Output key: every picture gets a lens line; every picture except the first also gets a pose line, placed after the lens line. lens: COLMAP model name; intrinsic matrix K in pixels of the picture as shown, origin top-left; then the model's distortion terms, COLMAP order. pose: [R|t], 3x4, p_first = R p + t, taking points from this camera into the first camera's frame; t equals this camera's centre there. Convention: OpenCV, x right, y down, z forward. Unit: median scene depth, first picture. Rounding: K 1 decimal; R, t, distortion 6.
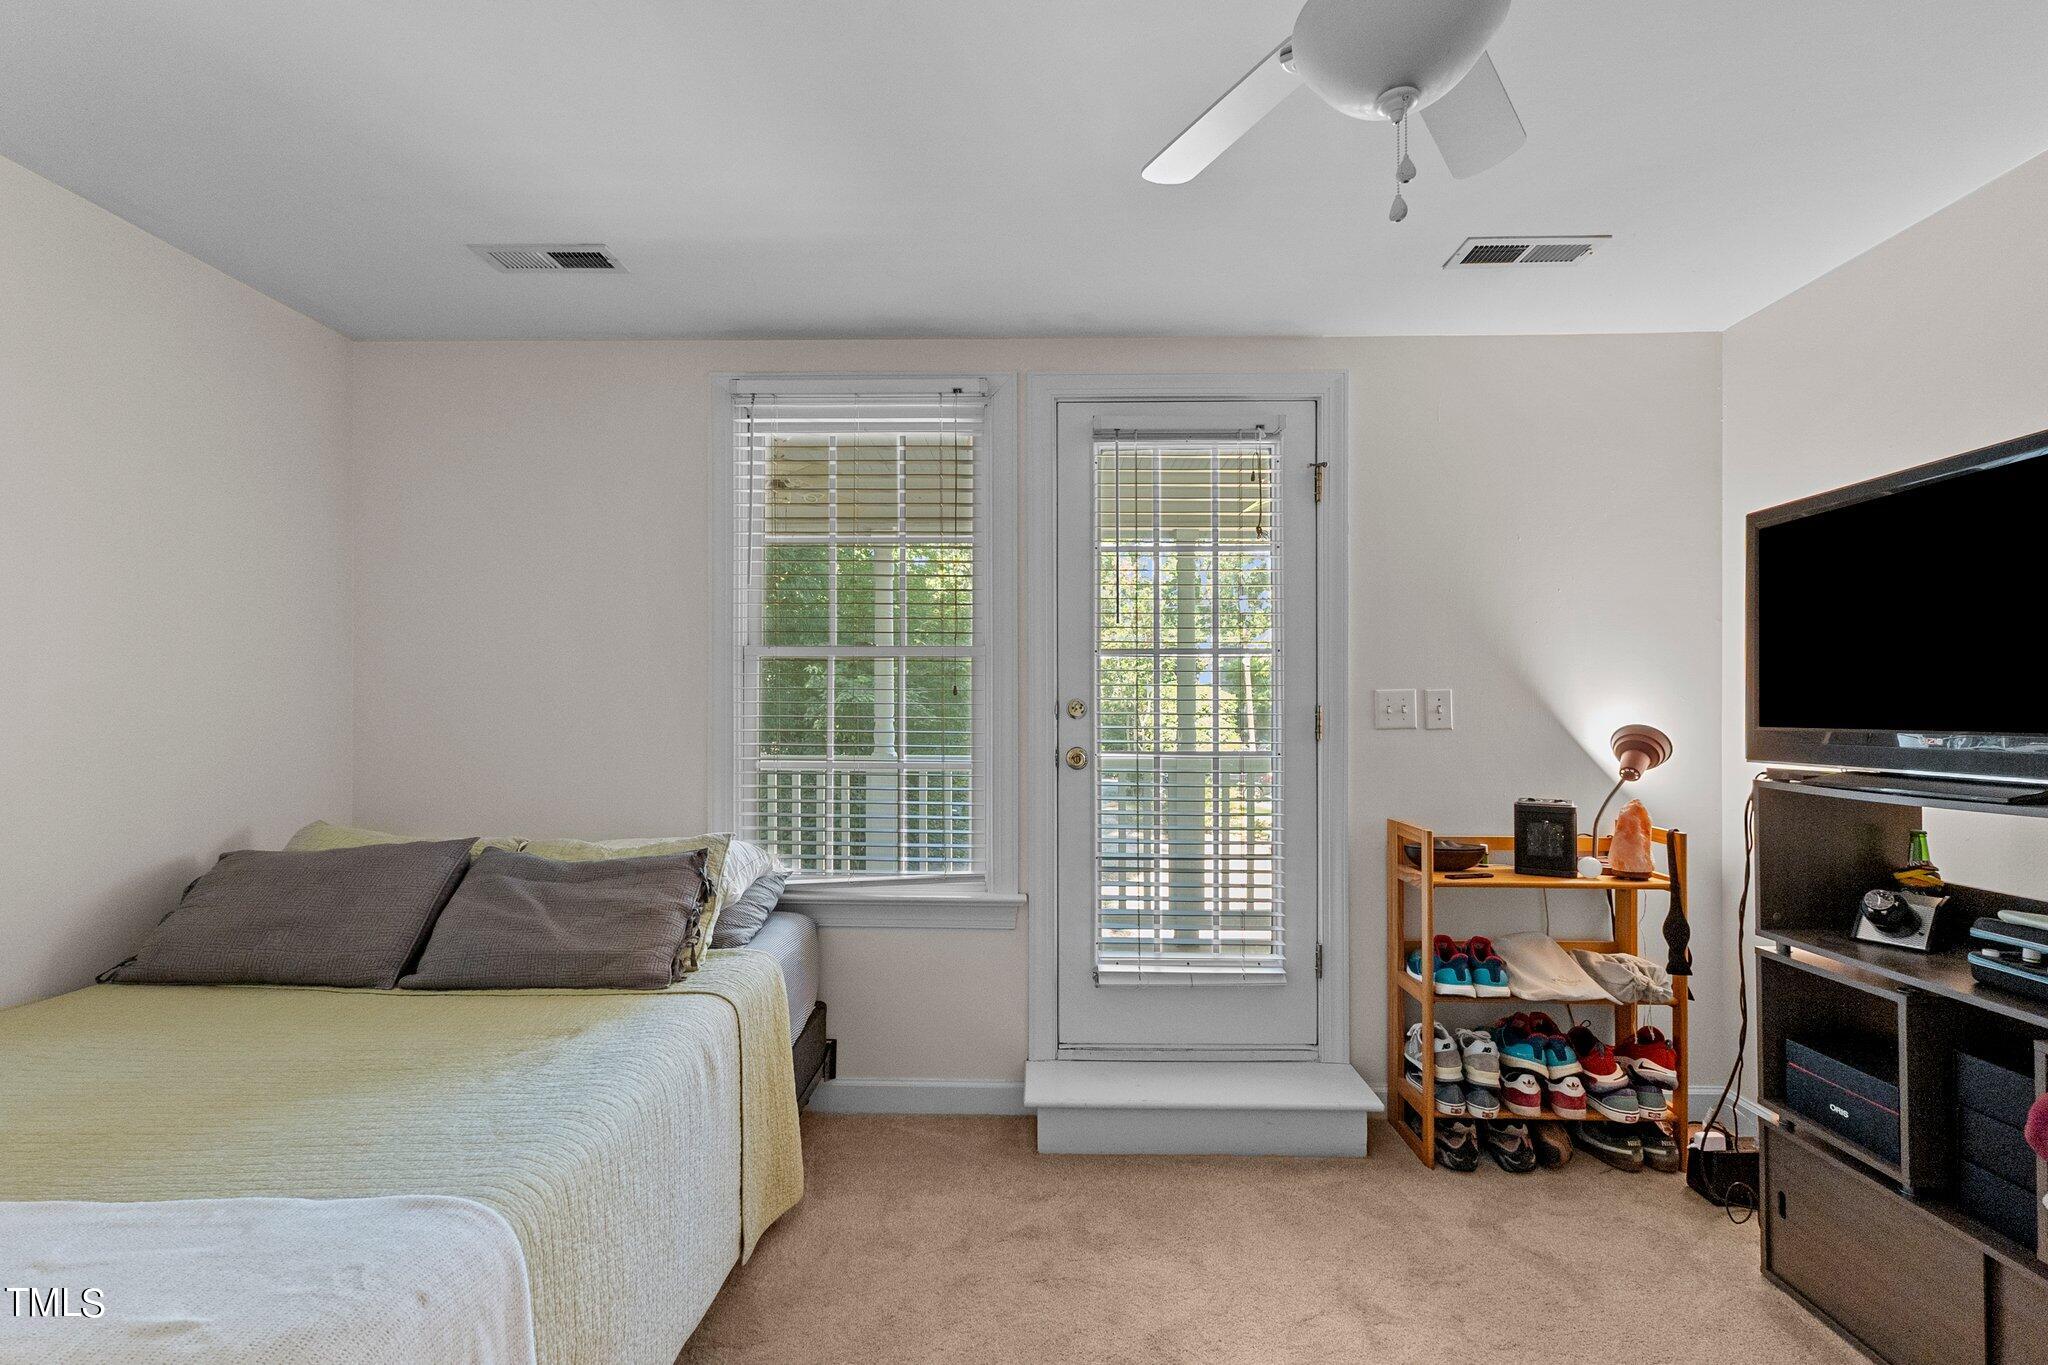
lens RADIAL K [[911.0, 0, 1027.4], [0, 911.0, 714.2], [0, 0, 1]] dist [0.000447, 0.000345]
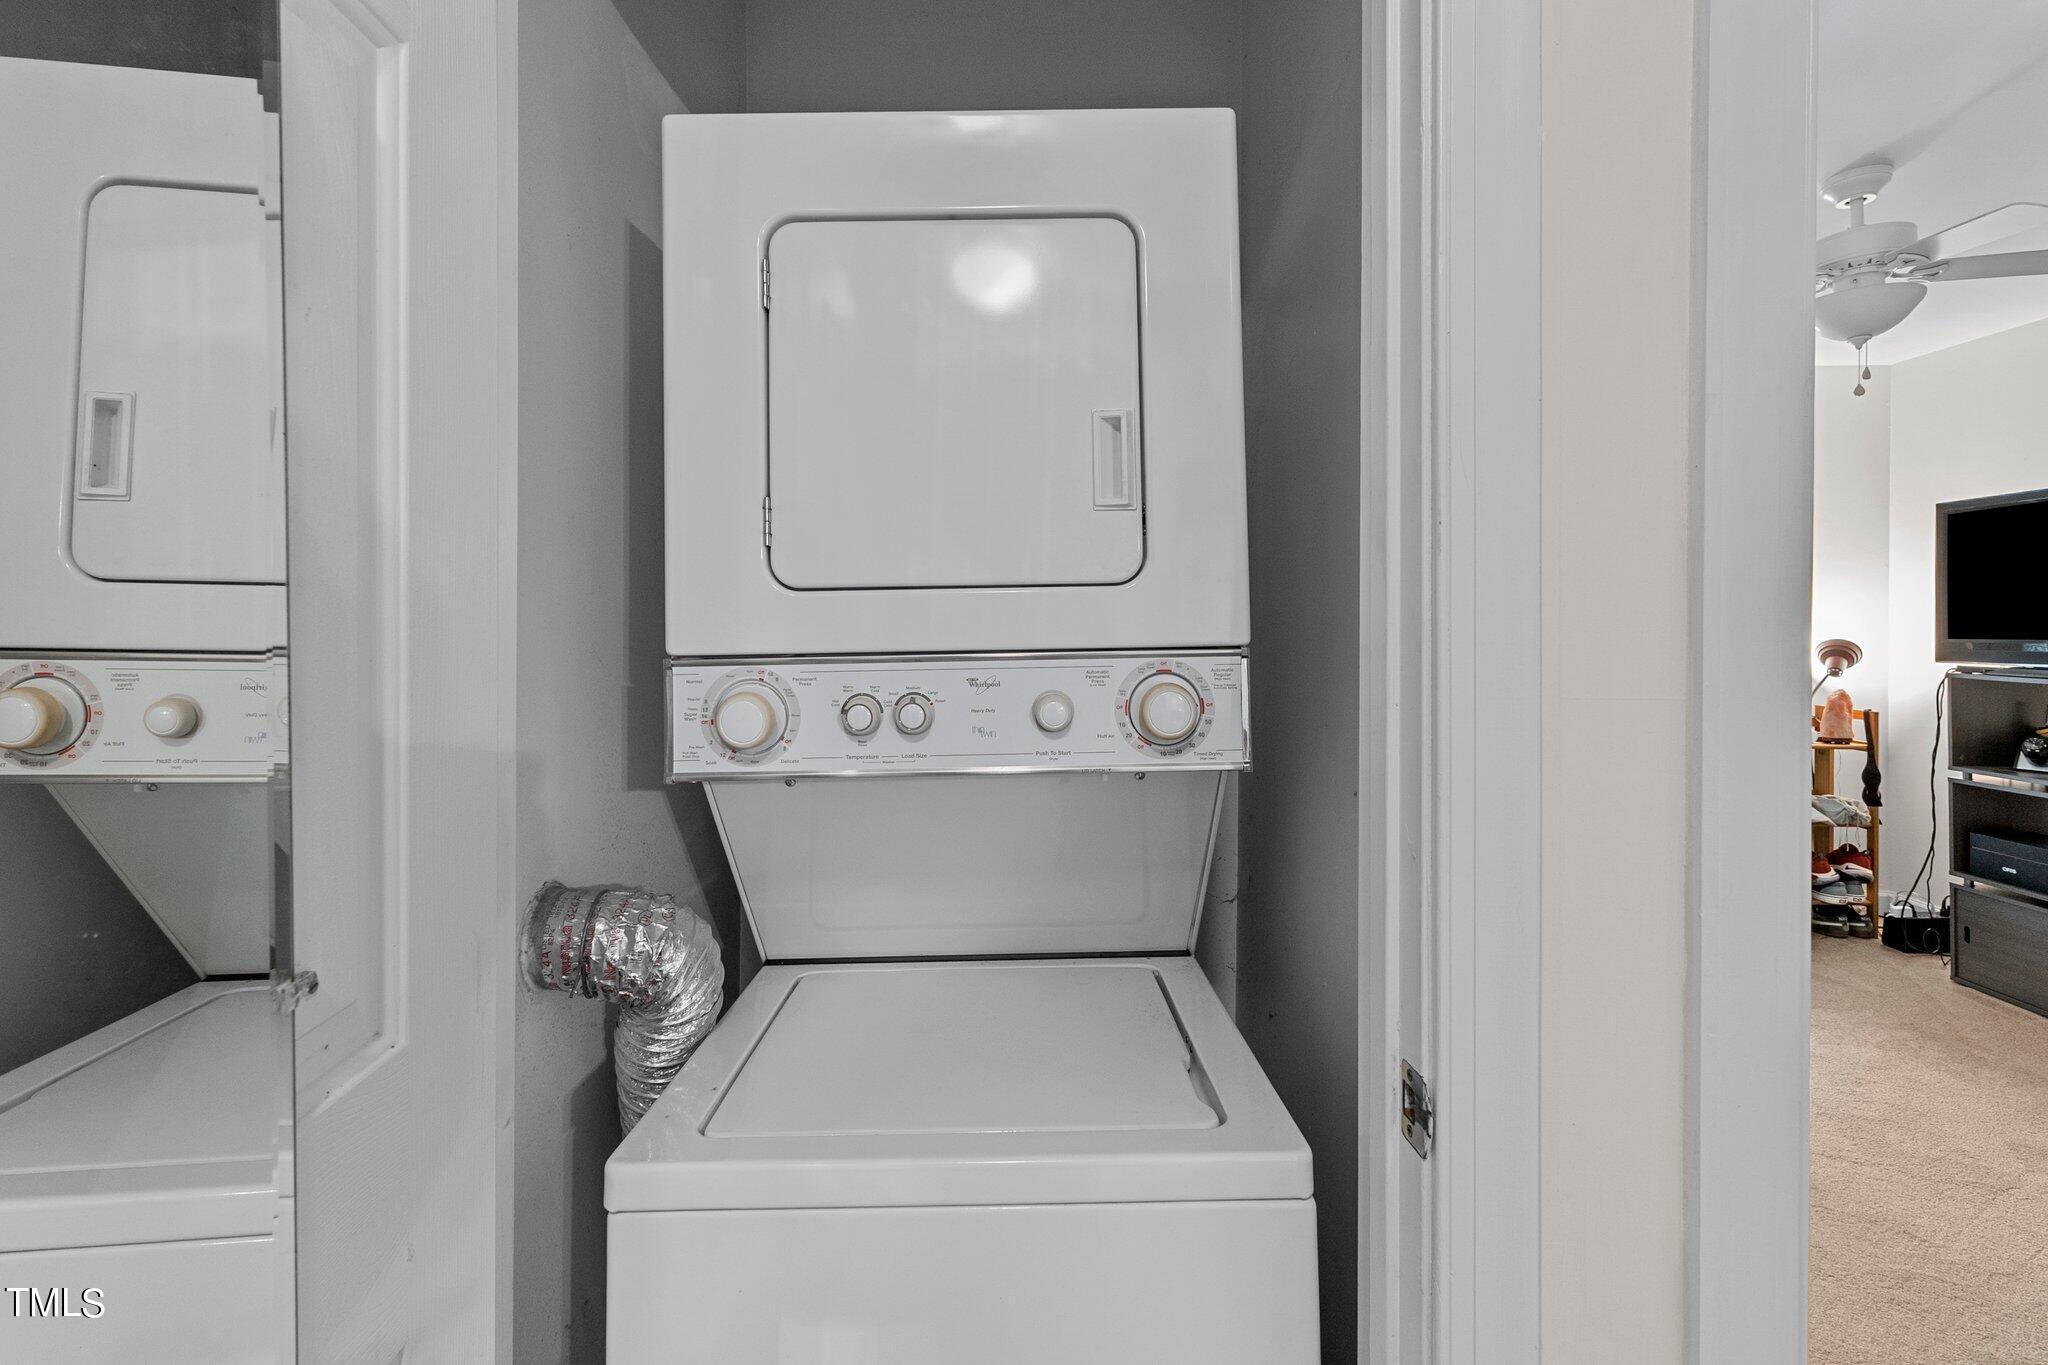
lens RADIAL K [[927.2, 0, 1022.7], [0, 927.2, 636.9], [0, 0, 1]] dist [0.002368, 0.000472]
pose [[0.999930, 0.000602, 0.011839, -0.692676], [-0.000632, 0.999997, 0.002536, 0.005401], [-0.011838, -0.002543, 0.999927, -0.502621]]
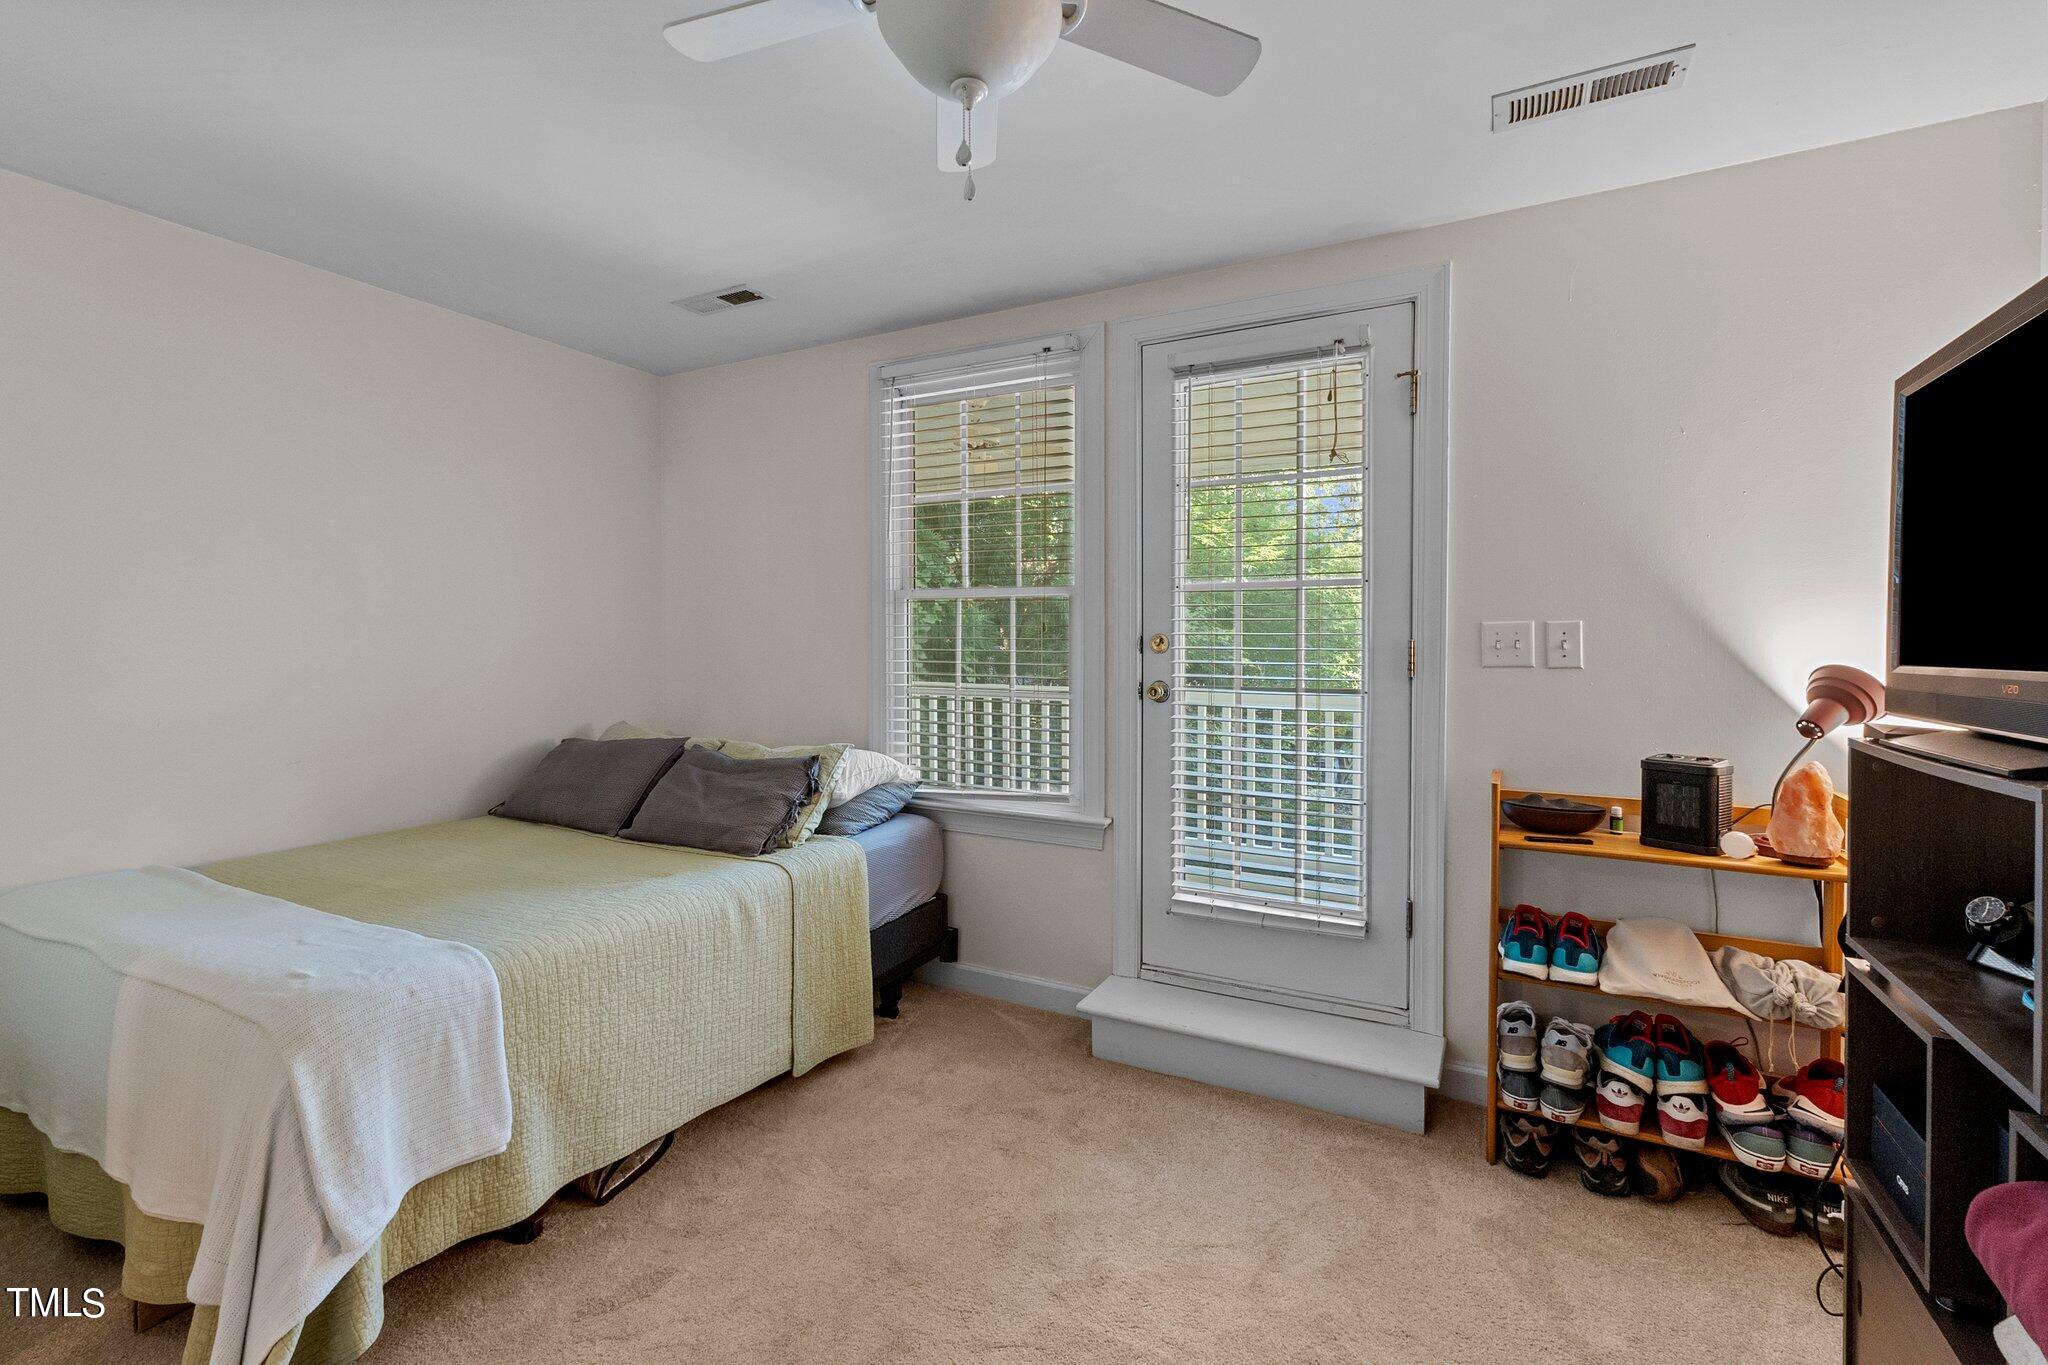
lens RADIAL K [[909.3, 0, 1016.6], [0, 909.3, 675.5], [0, 0, 1]] dist [0.001003, 0.000136]
pose [[0.888740, 0.017161, -0.458091, 0.432288], [-0.004618, 0.999583, 0.028488, 0.001747], [0.458389, -0.023203, 0.888449, 0.014695]]
